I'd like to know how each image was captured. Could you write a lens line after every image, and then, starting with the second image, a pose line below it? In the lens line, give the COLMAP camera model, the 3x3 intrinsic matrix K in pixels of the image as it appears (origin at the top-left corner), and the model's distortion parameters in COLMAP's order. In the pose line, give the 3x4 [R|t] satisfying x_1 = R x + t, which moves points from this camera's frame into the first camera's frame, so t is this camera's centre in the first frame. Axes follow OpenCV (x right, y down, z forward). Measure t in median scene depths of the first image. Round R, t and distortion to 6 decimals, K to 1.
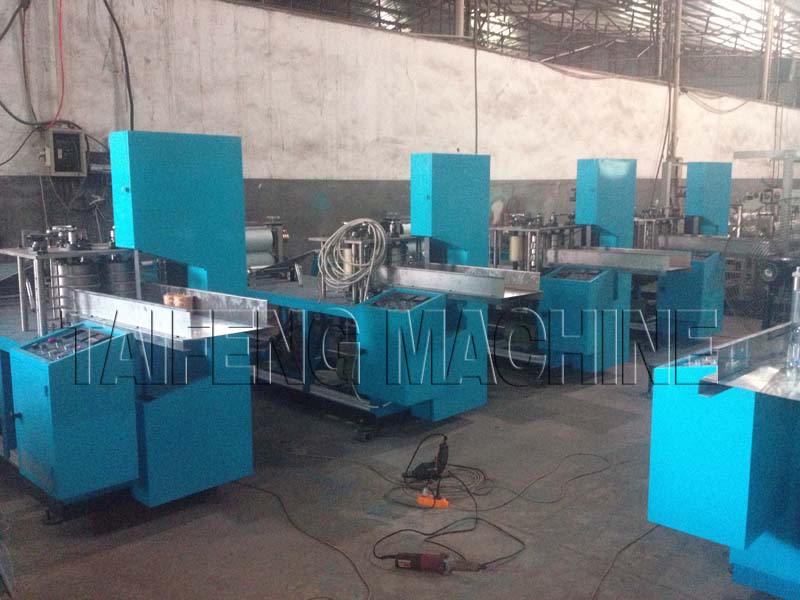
lens RADIAL K [[762.0, 0, 400.0], [0, 762.0, 300.0], [0, 0, 1]] dist [0.137683, -0.322241]
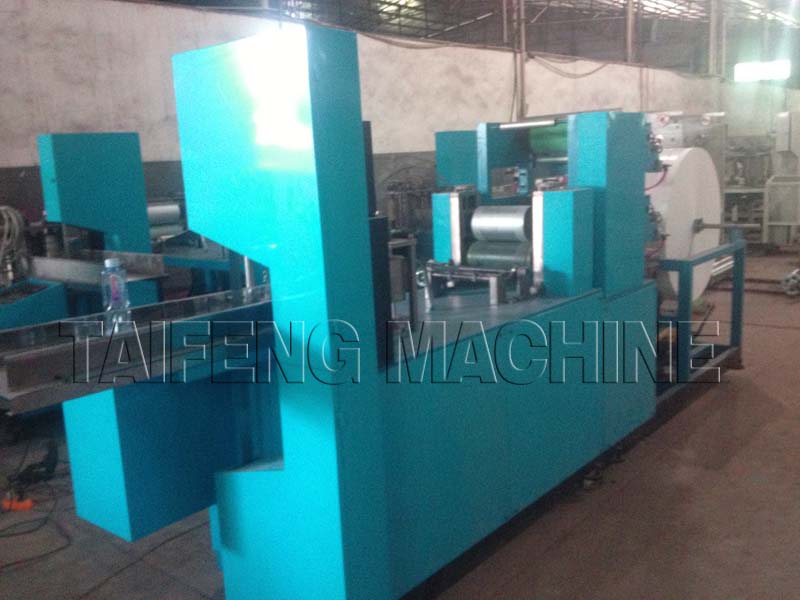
lens RADIAL K [[762.0, 0, 400.0], [0, 762.0, 300.0], [0, 0, 1]] dist [0.137683, -0.322241]
pose [[0.997479, -0.053106, 0.047065, 0.194610], [0.051575, 0.998118, 0.033173, 0.001128], [-0.048738, -0.030662, 0.998341, 0.009458]]
